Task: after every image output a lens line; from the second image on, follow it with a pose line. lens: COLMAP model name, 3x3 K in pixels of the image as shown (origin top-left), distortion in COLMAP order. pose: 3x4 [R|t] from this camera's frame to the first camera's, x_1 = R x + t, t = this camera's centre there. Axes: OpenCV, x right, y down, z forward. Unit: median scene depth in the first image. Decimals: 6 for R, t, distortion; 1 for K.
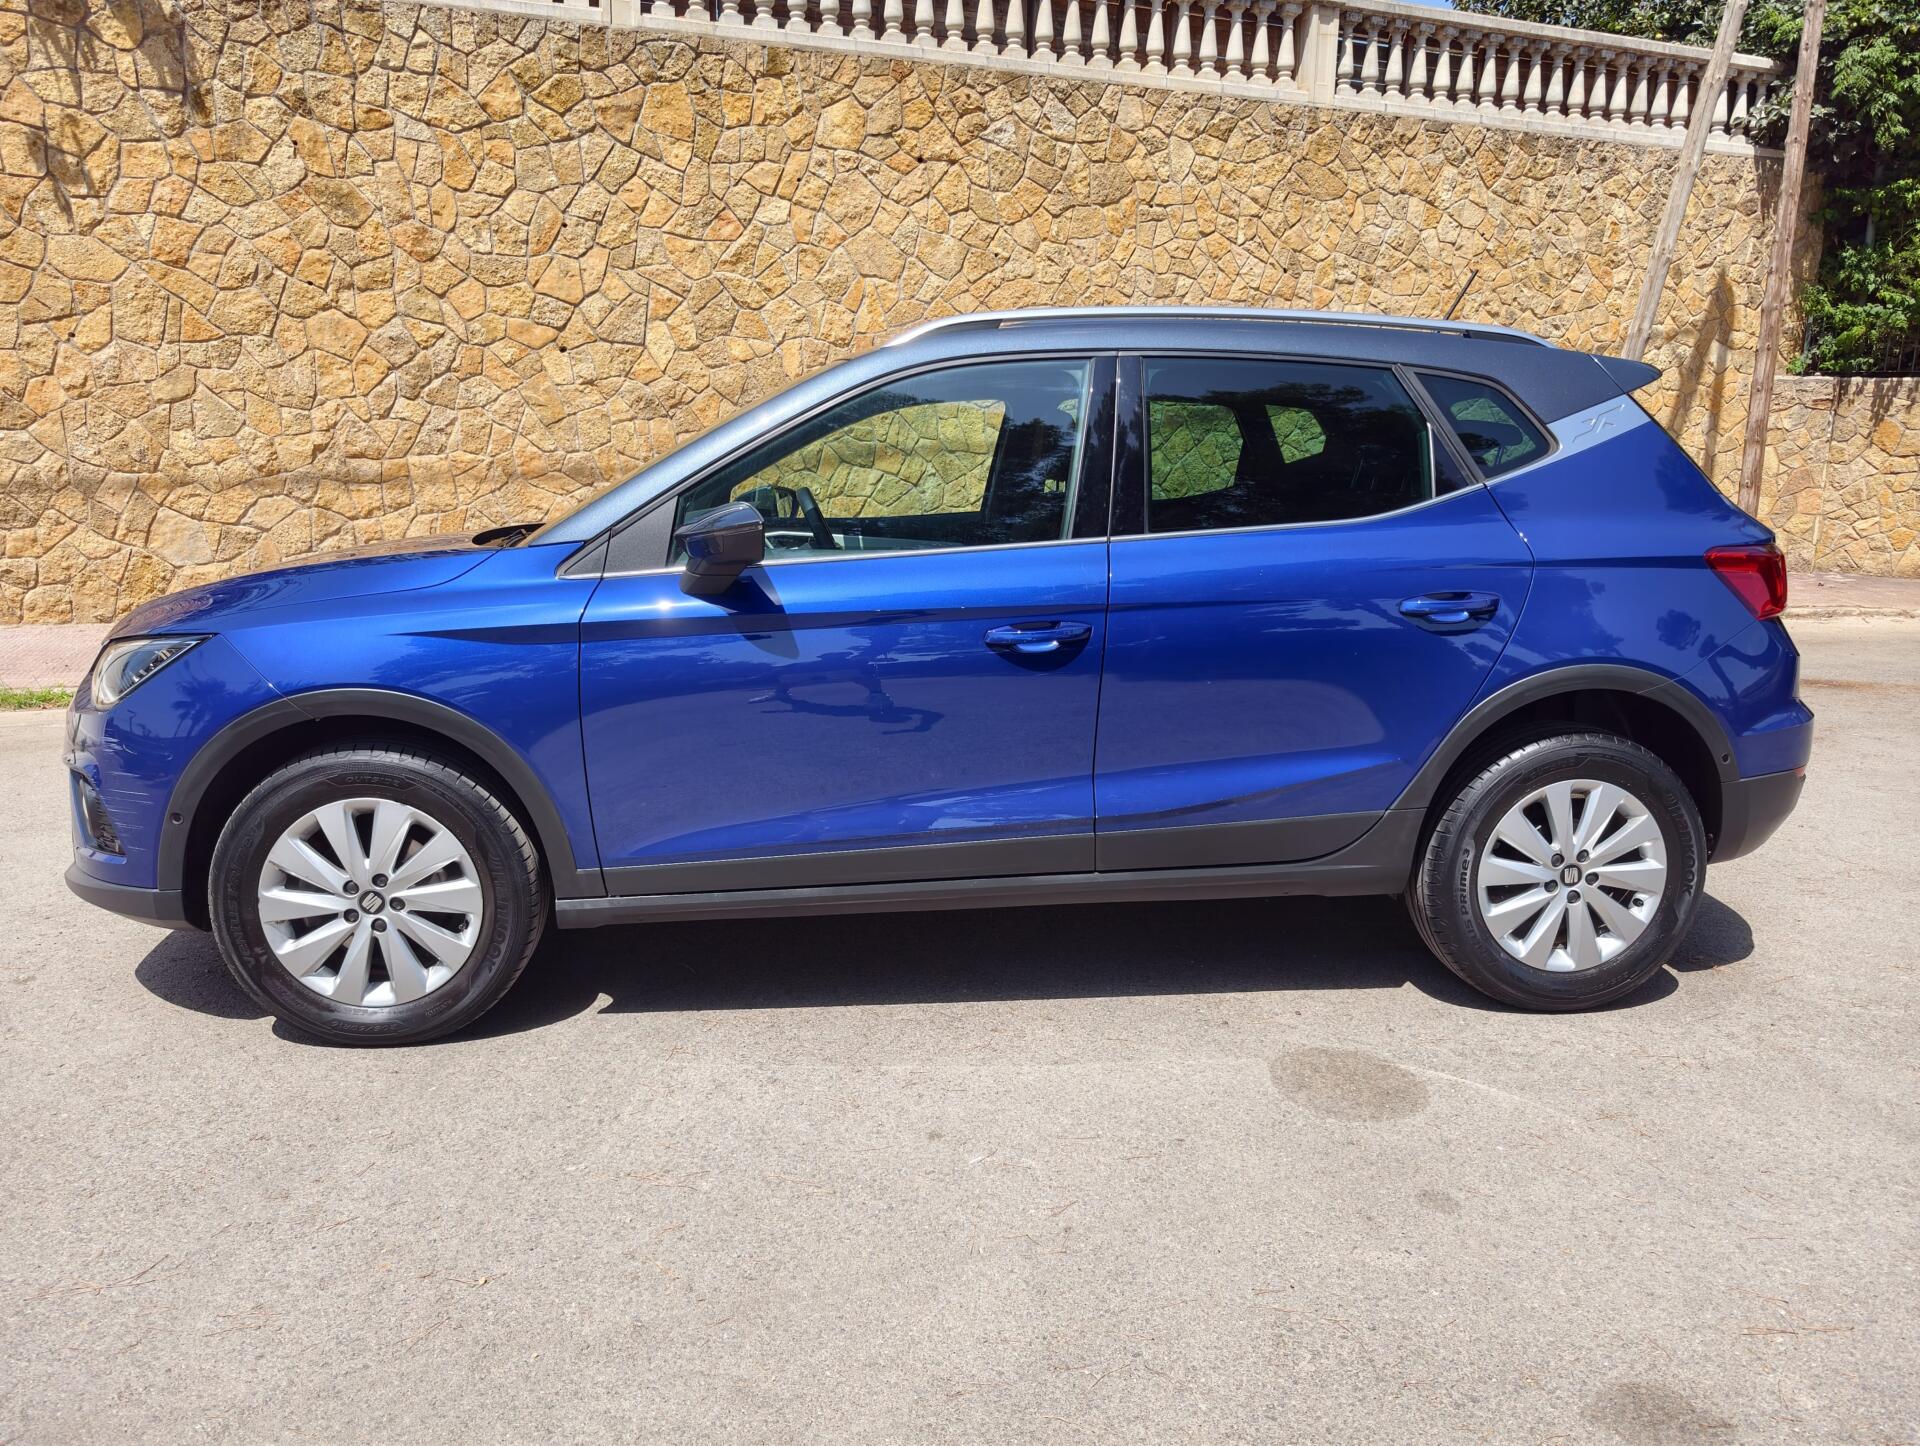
lens RADIAL K [[1329.1, 0, 954.9], [0, 1329.1, 730.7], [0, 0, 1]] dist [-0.007136, 0.009443]
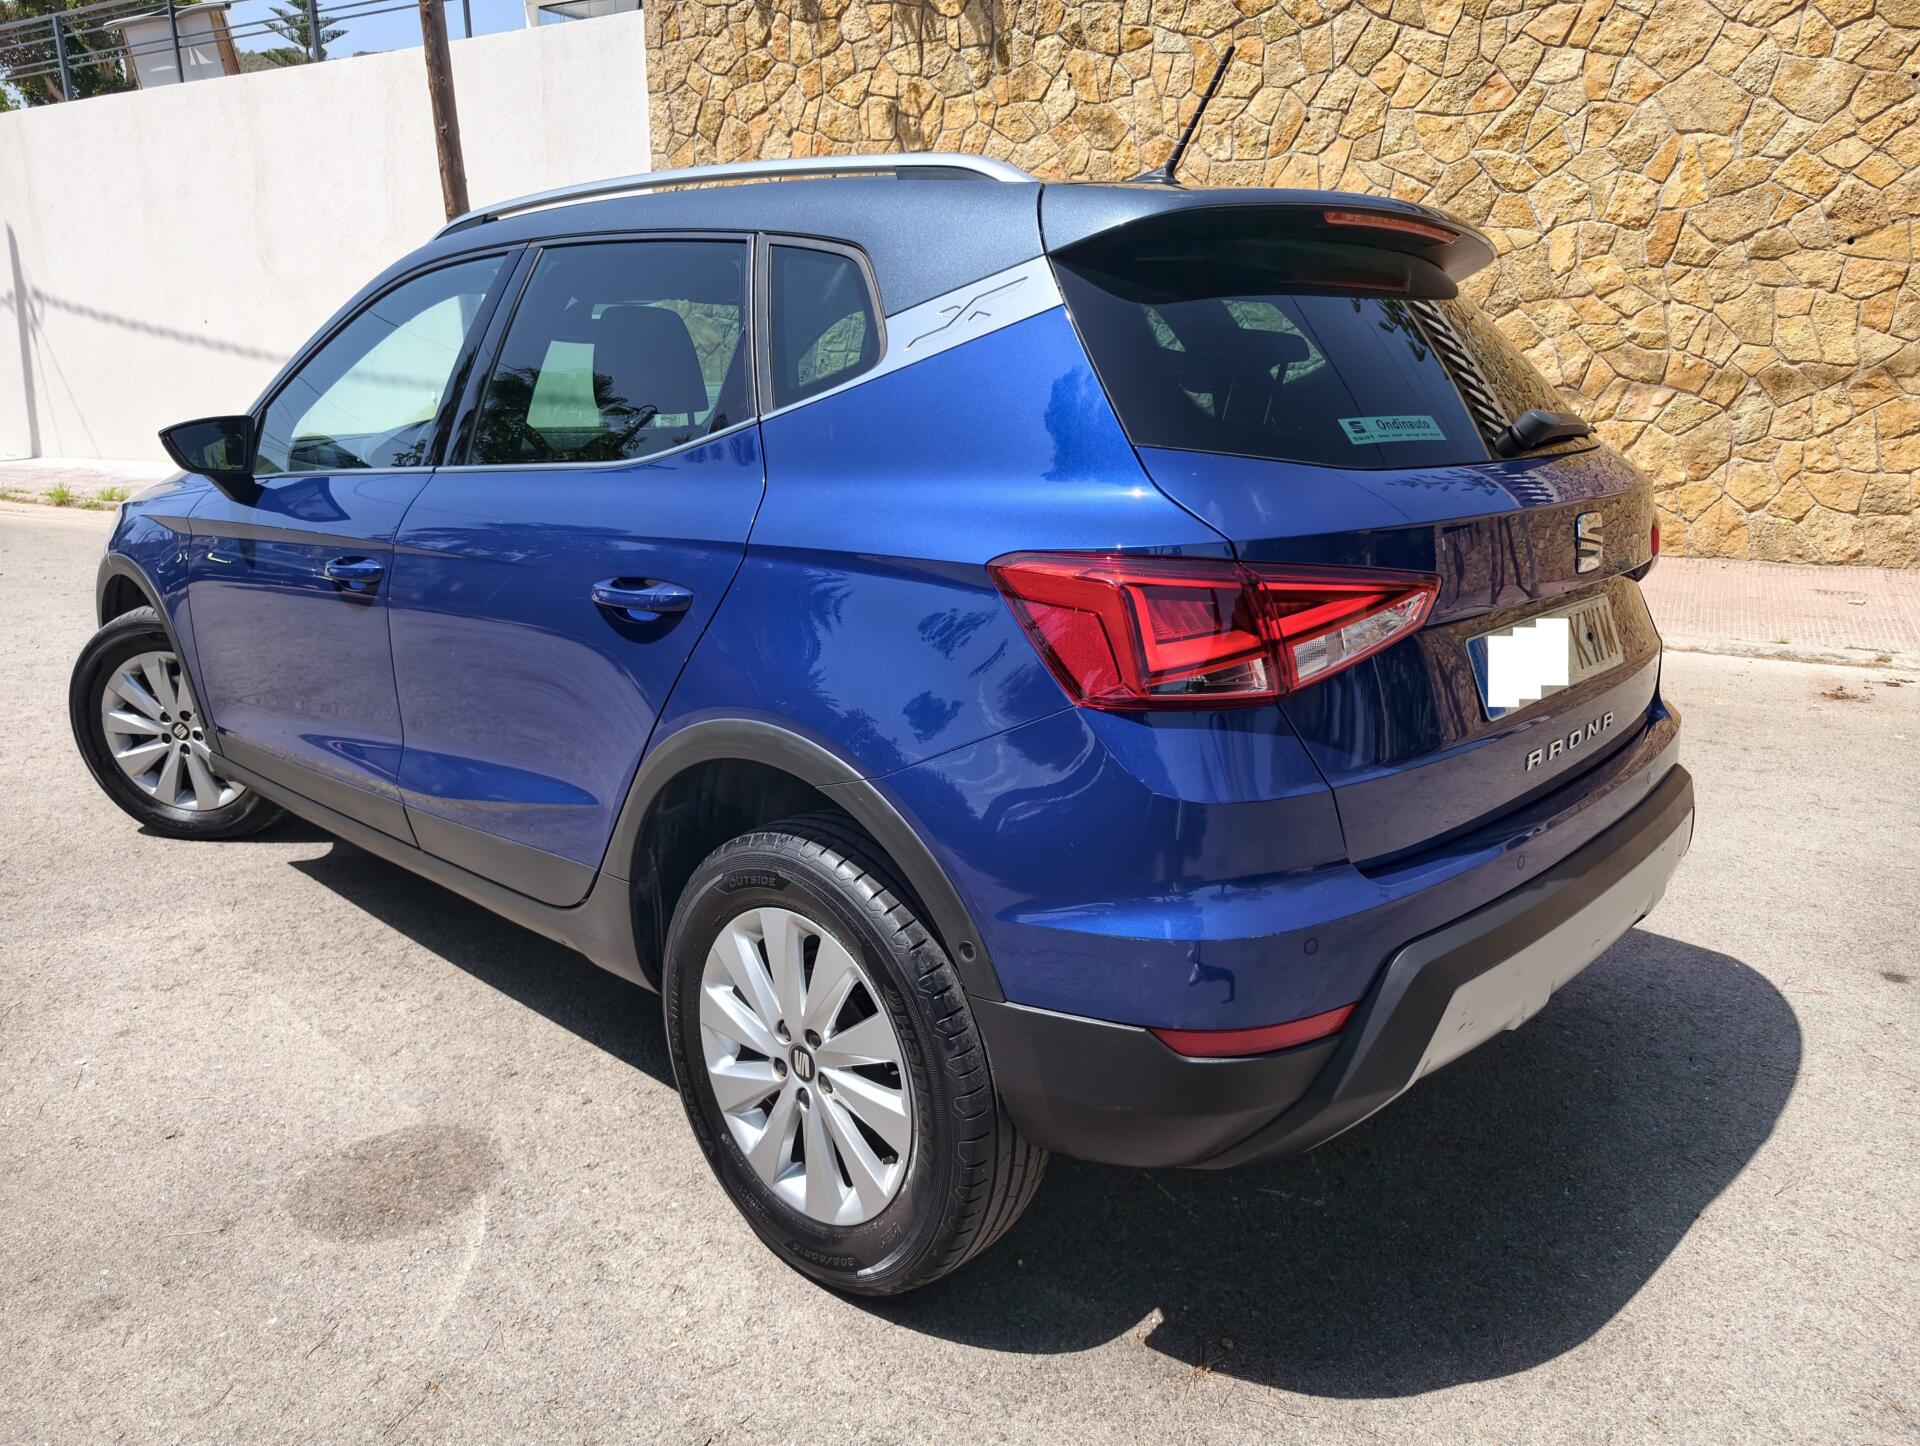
lens RADIAL K [[1329.1, 0, 959.4], [0, 1329.1, 724.9], [0, 0, 1]] dist [-0.007136, 0.009443]
pose [[0.682081, 0.186915, -0.706985, 0.292954], [-0.144316, 0.982175, 0.120438, -0.042081], [0.716895, 0.019881, 0.696898, 0.193262]]
